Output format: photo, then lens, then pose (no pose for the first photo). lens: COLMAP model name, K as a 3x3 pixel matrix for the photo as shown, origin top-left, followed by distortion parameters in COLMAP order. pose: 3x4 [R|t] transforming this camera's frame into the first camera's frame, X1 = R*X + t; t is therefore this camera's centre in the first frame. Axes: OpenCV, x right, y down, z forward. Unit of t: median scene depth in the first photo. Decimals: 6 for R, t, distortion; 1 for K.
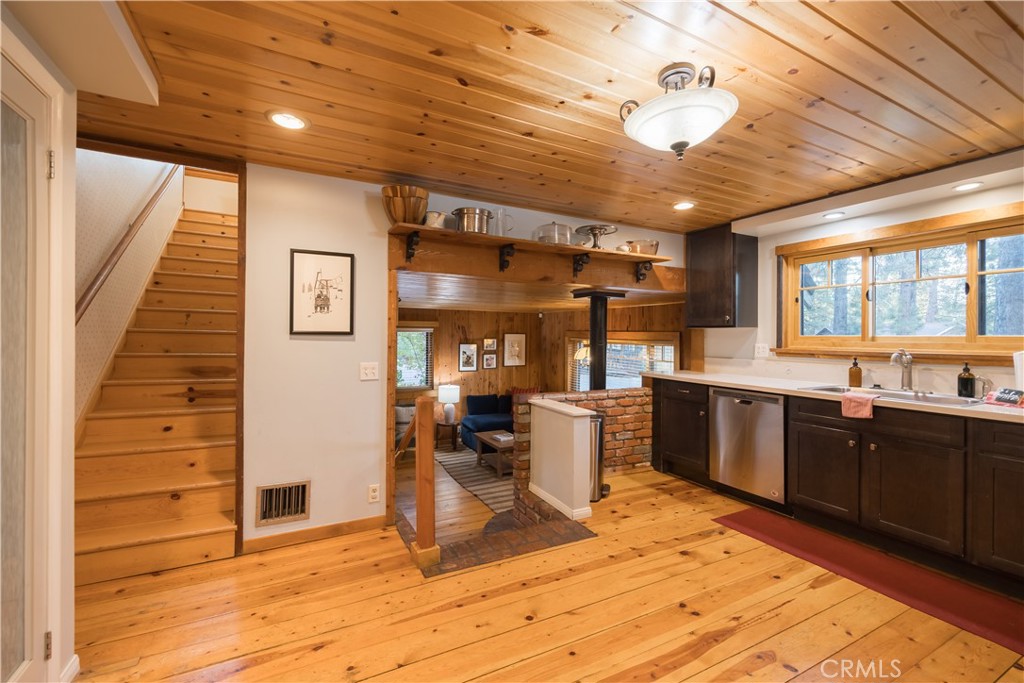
lens RADIAL K [[426.5, 0, 525.2], [0, 426.5, 338.1], [0, 0, 1]] dist [0.000848, 0.000358]
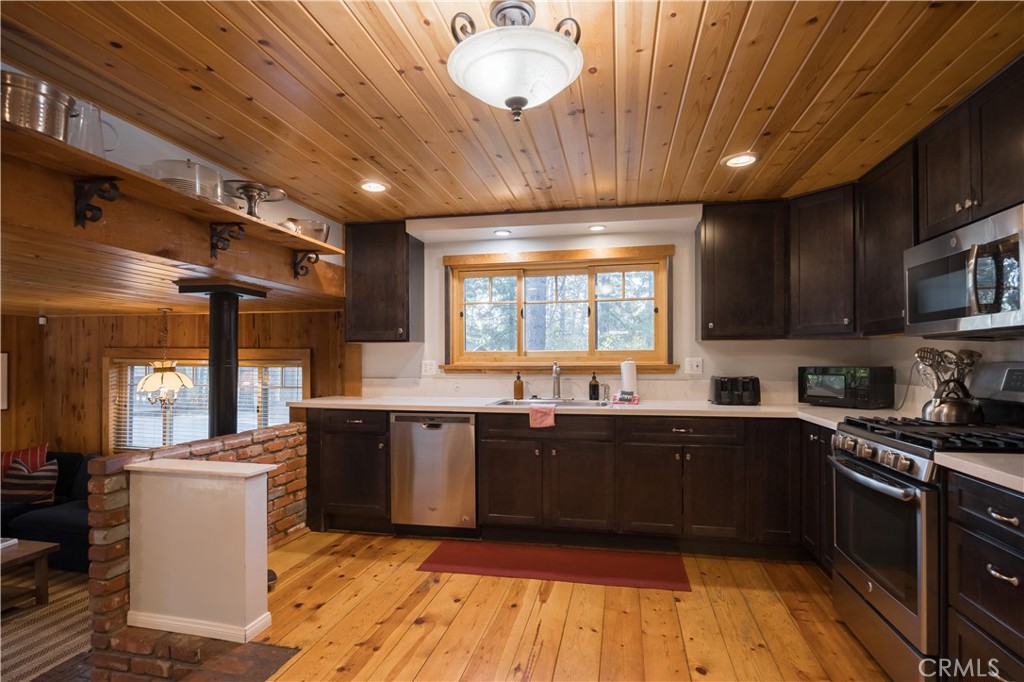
lens RADIAL K [[501.3, 0, 513.3], [0, 501.3, 357.8], [0, 0, 1]] dist [-0.010318, 0.000321]
pose [[0.645717, -0.008748, 0.763527, -0.175666], [0.011979, 0.999927, 0.001327, 0.010102], [-0.763483, 0.008289, 0.645774, 0.205554]]
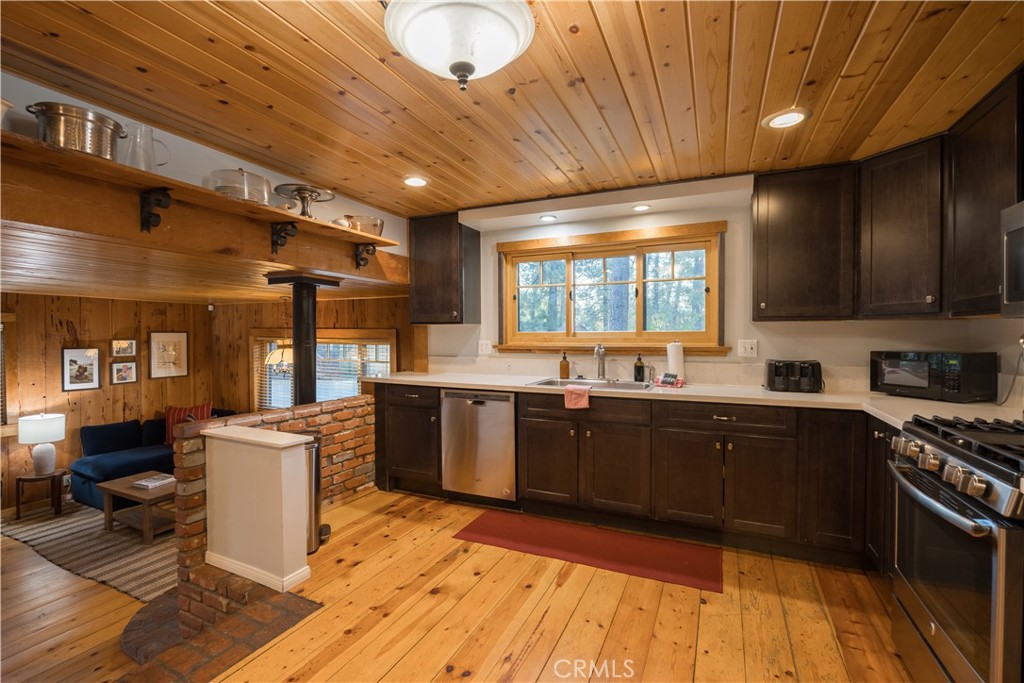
lens RADIAL K [[441.5, 0, 508.8], [0, 441.5, 342.6], [0, 0, 1]] dist [-0.016352, 0.000757]
pose [[0.801731, -0.019798, 0.597357, -0.013759], [0.010890, 0.999769, 0.018520, -0.000641], [-0.597586, -0.008343, 0.801761, 0.176639]]
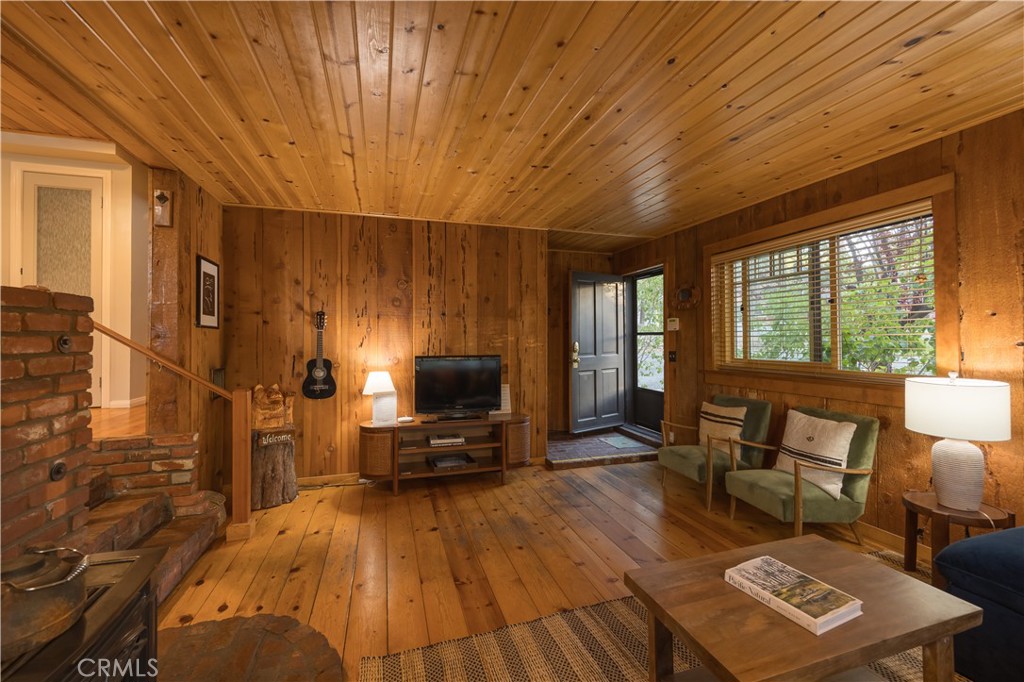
lens RADIAL K [[405.0, 0, 510.7], [0, 405.0, 337.4], [0, 0, 1]] dist [0.000082, -0.000054]
pose [[-0.210153, -0.010917, -0.977608, 0.362359], [-0.004239, 0.999938, -0.010255, 0.203890], [0.977659, 0.001989, -0.210186, 1.763476]]
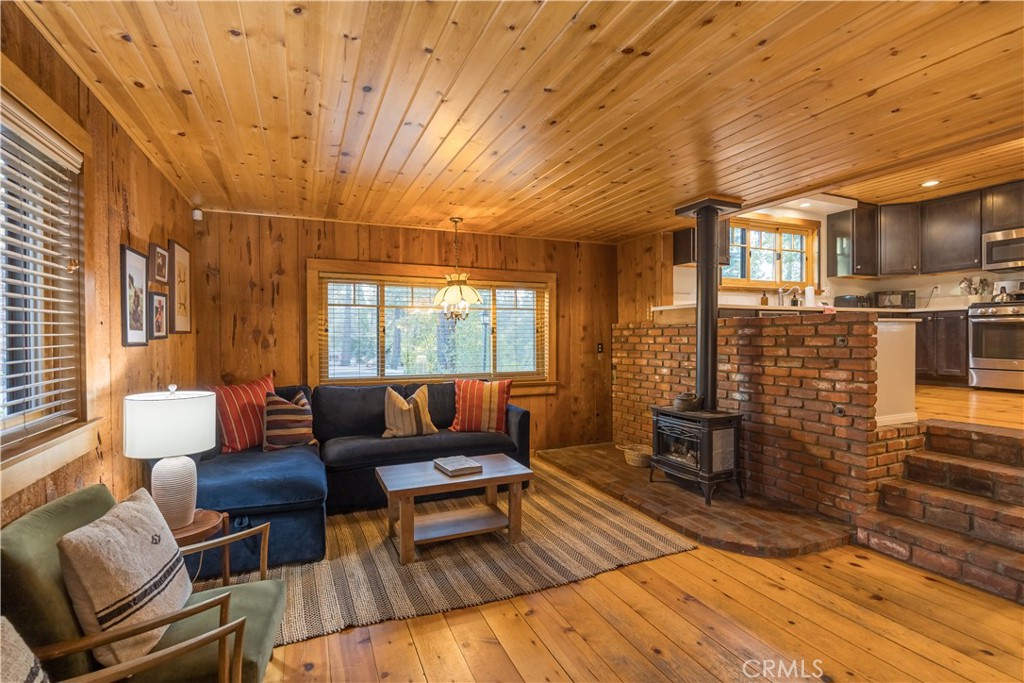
lens RADIAL K [[465.8, 0, 503.3], [0, 465.8, 338.9], [0, 0, 1]] dist [-0.006006, -0.000024]
pose [[0.104461, -0.019722, 0.994333, -1.037652], [0.014318, 0.999730, 0.018325, 0.175439], [-0.994426, 0.012323, 0.104715, 1.751134]]
